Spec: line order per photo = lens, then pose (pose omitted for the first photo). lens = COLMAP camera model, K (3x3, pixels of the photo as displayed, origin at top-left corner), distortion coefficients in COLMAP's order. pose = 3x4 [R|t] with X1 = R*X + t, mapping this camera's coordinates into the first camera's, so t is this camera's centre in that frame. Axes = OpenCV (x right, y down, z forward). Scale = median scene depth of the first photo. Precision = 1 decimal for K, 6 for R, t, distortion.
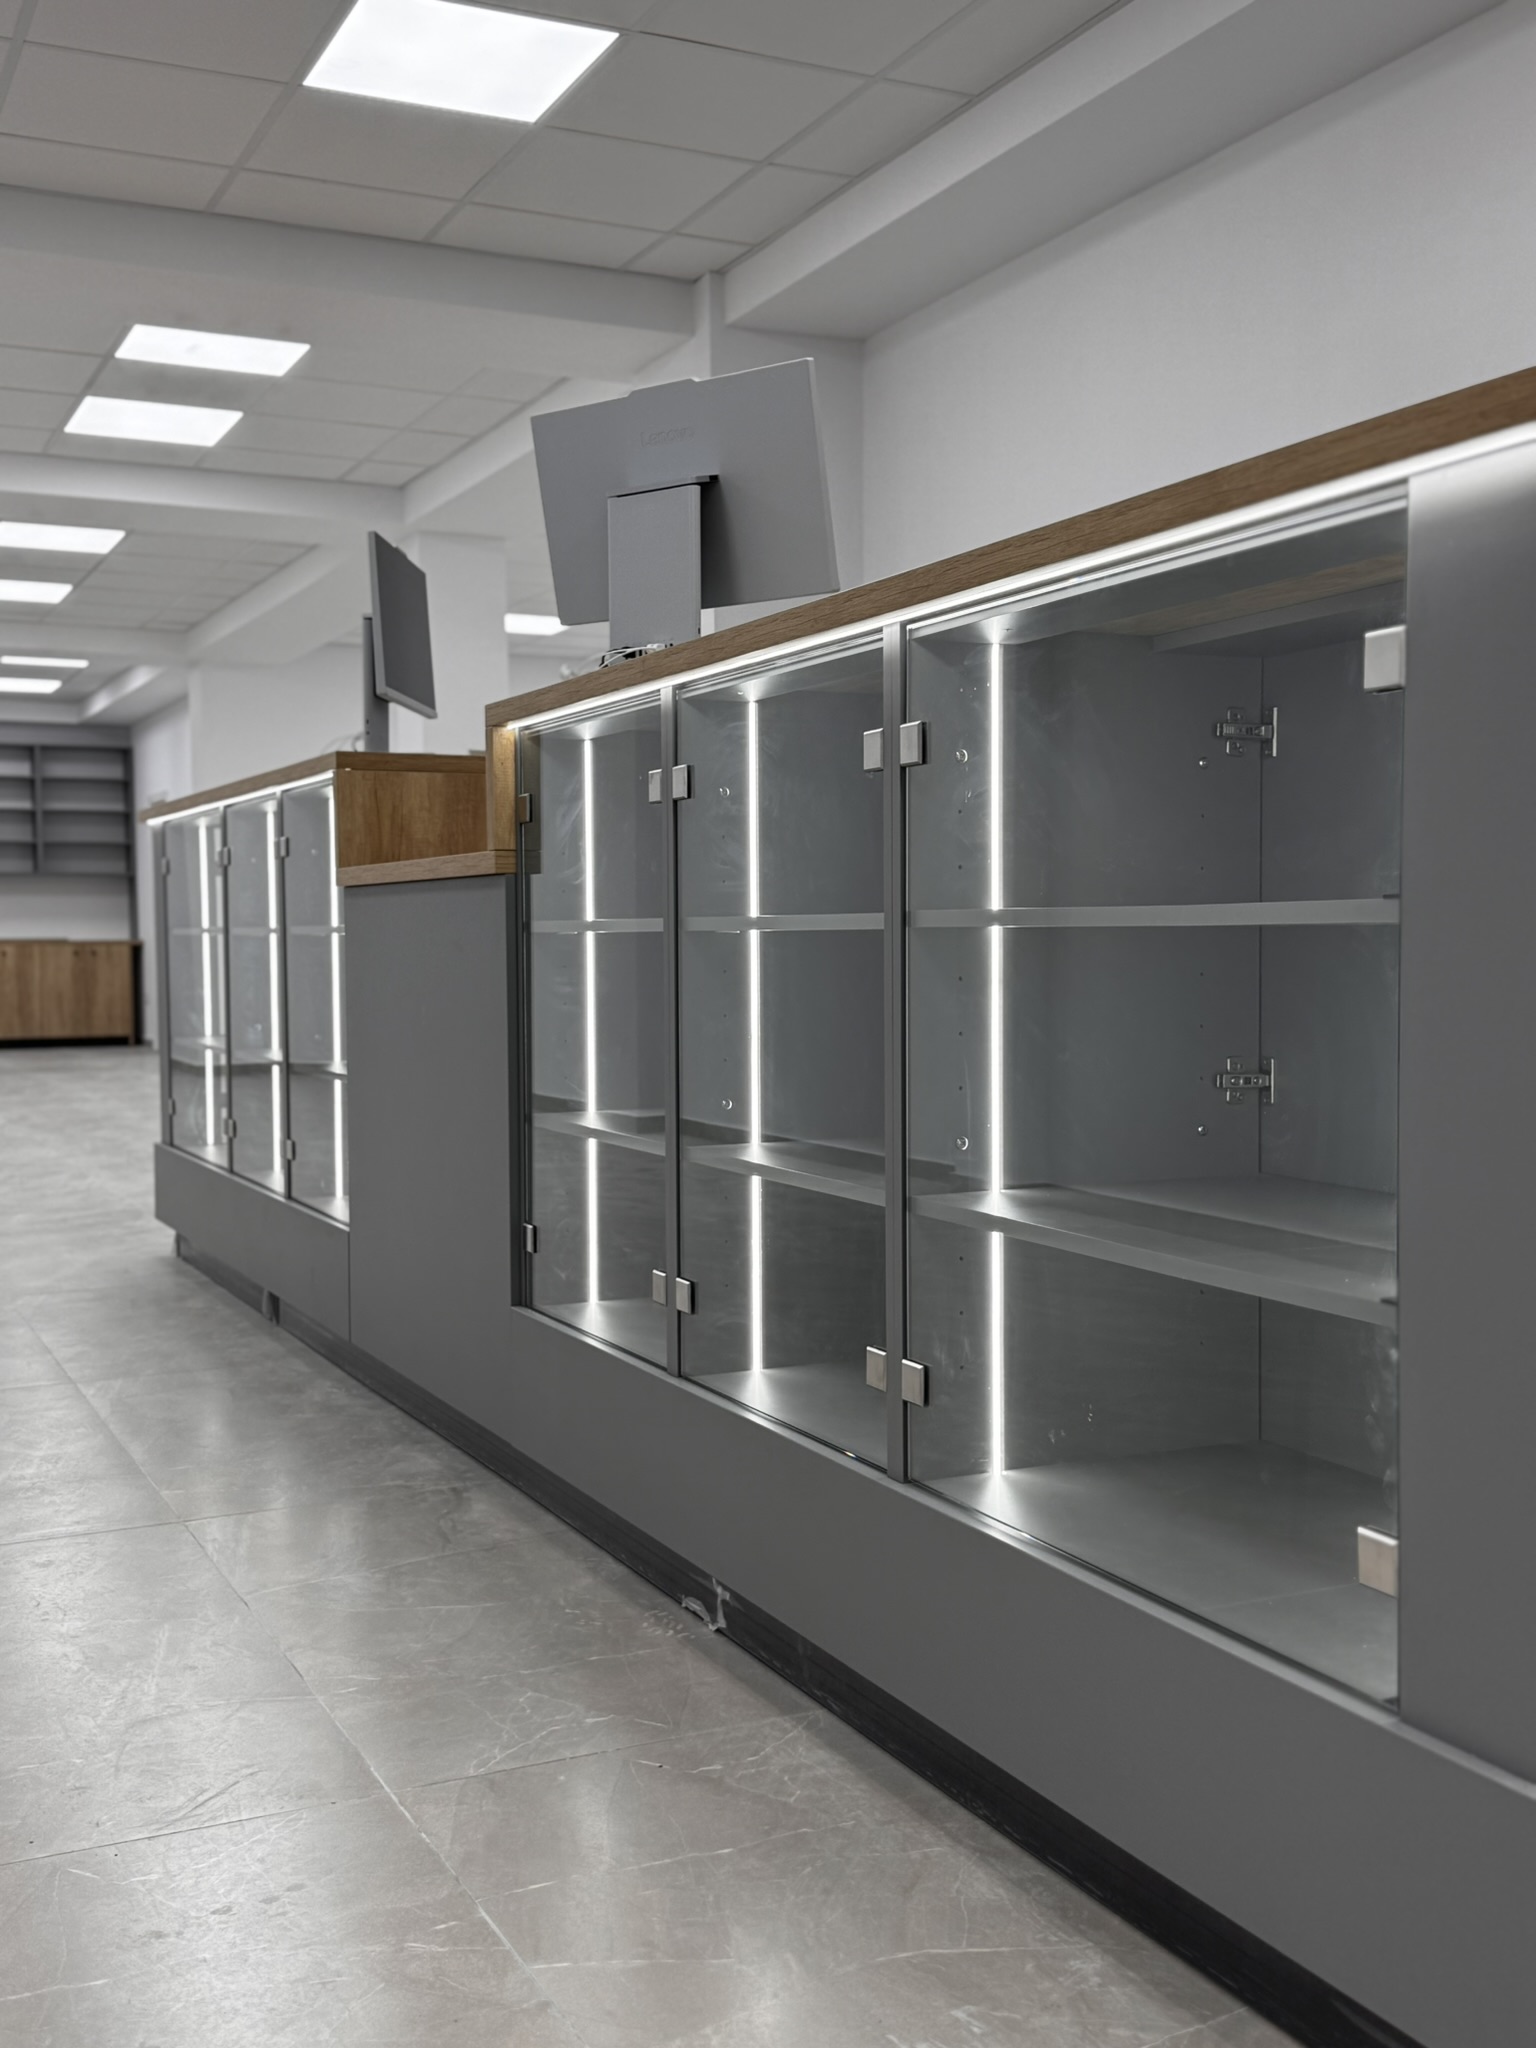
lens RADIAL K [[2157.2, 0, 765.7], [0, 2157.2, 1030.9], [0, 0, 1]] dist [0.210148, -0.476153]
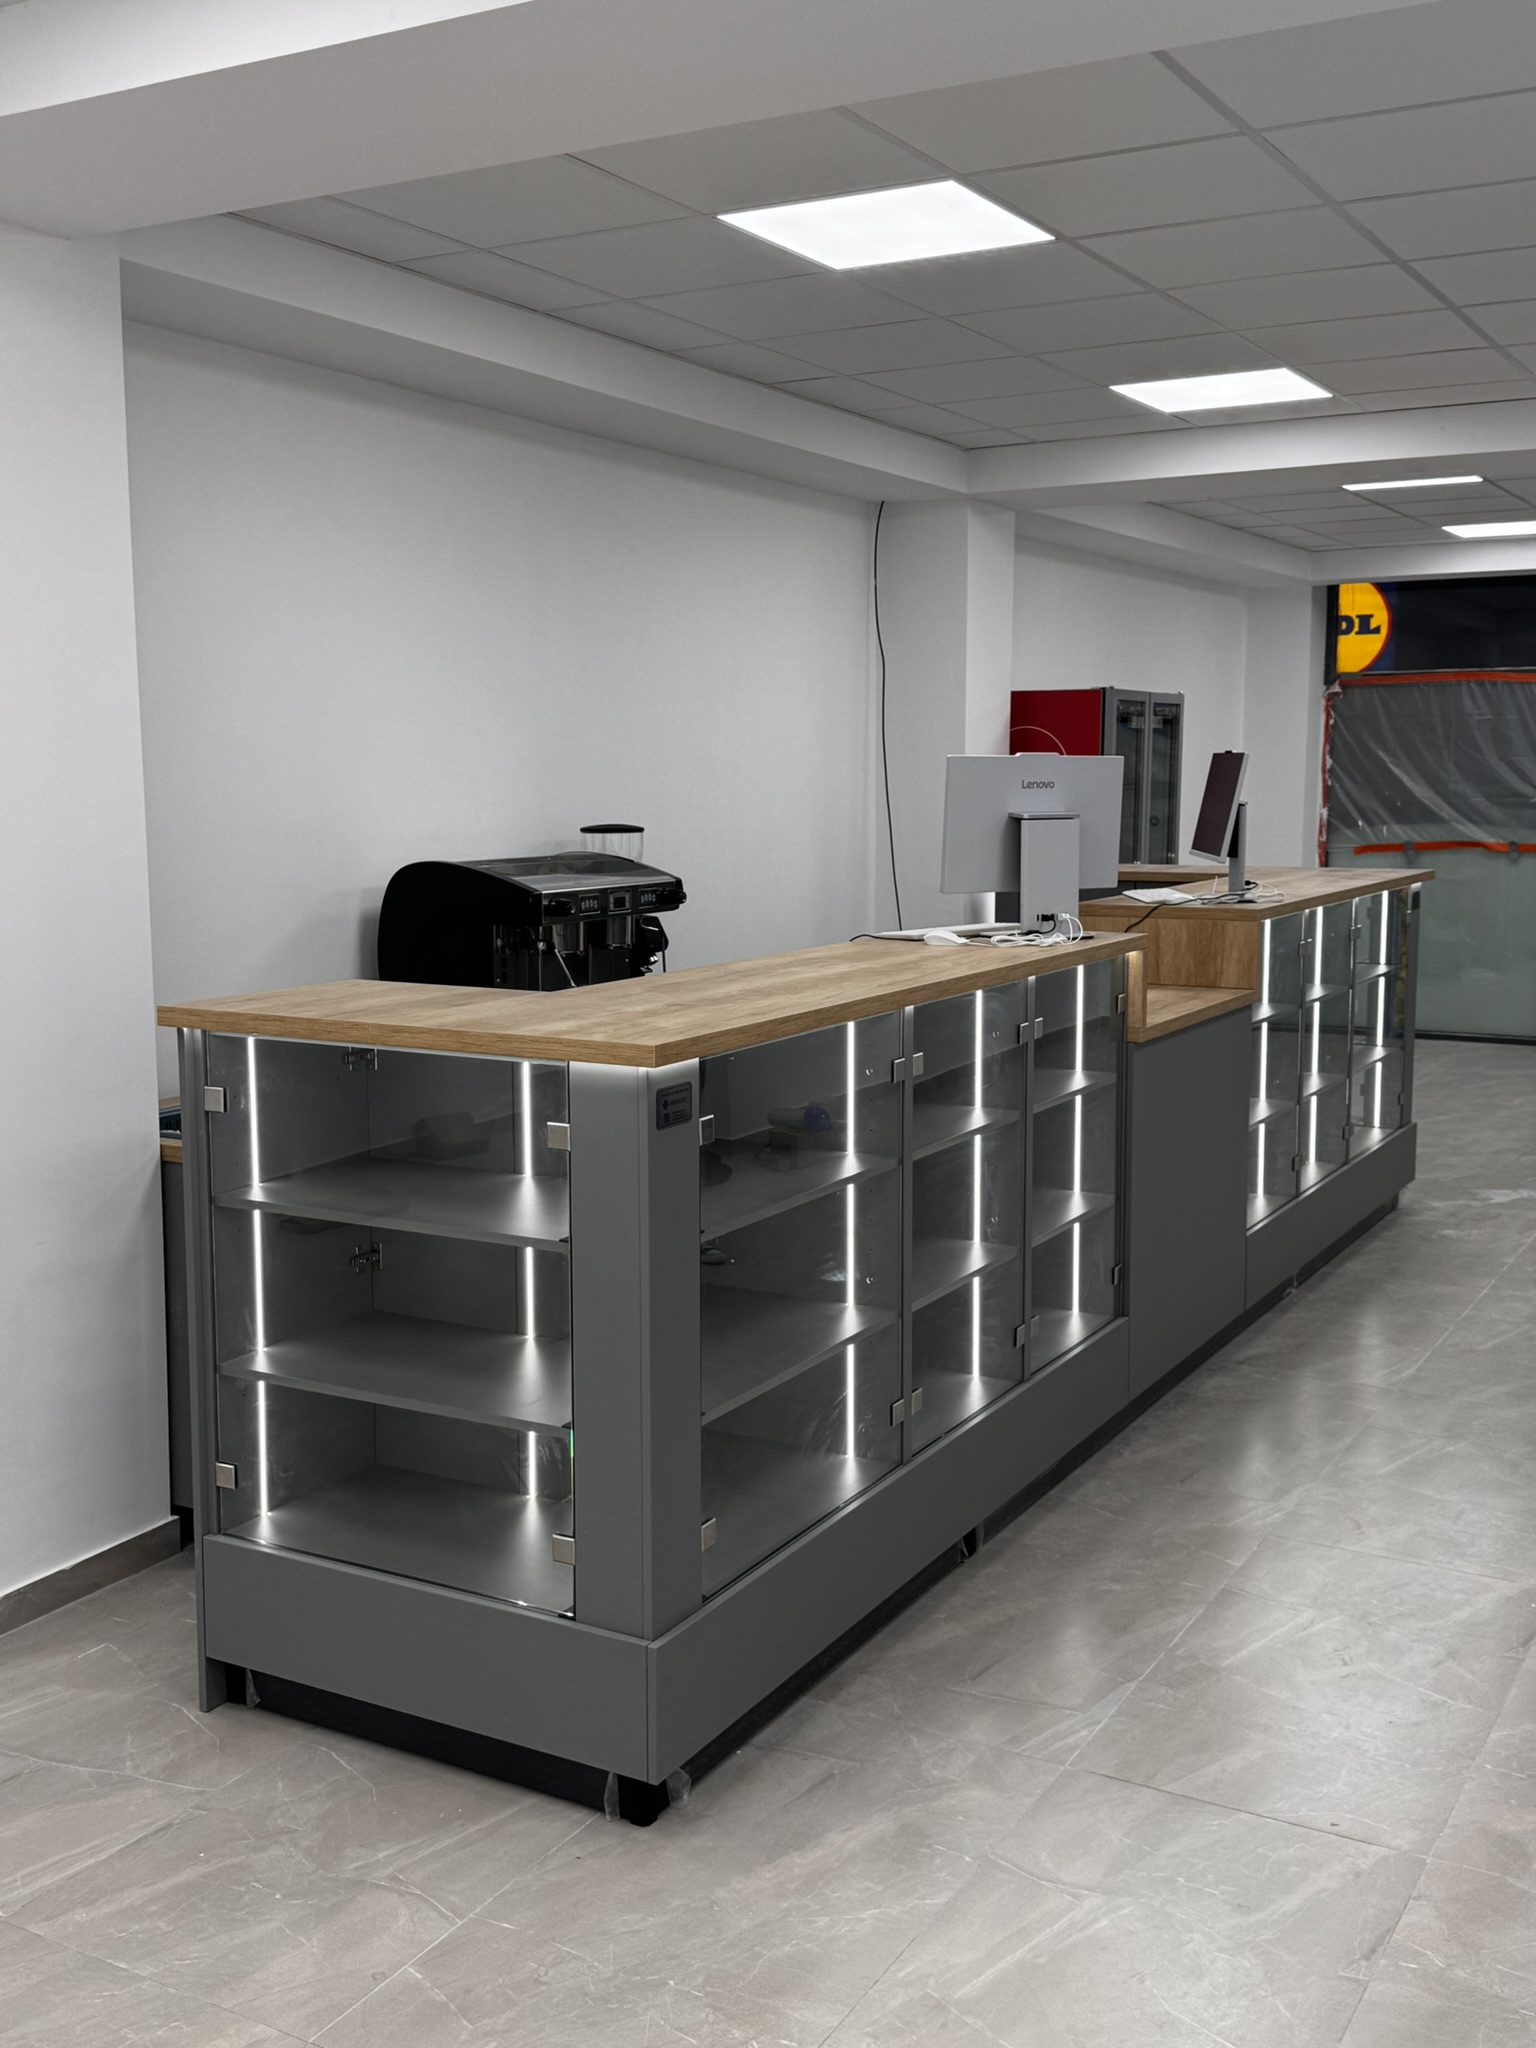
lens RADIAL K [[2047.5, 0, 780.1], [0, 2047.5, 1022.8], [0, 0, 1]] dist [0.189822, -0.392494]
pose [[-0.577404, -0.097656, 0.810597, -1.295437], [0.043611, 0.987715, 0.150059, -0.331259], [-0.815293, 0.121996, -0.566051, 2.305684]]
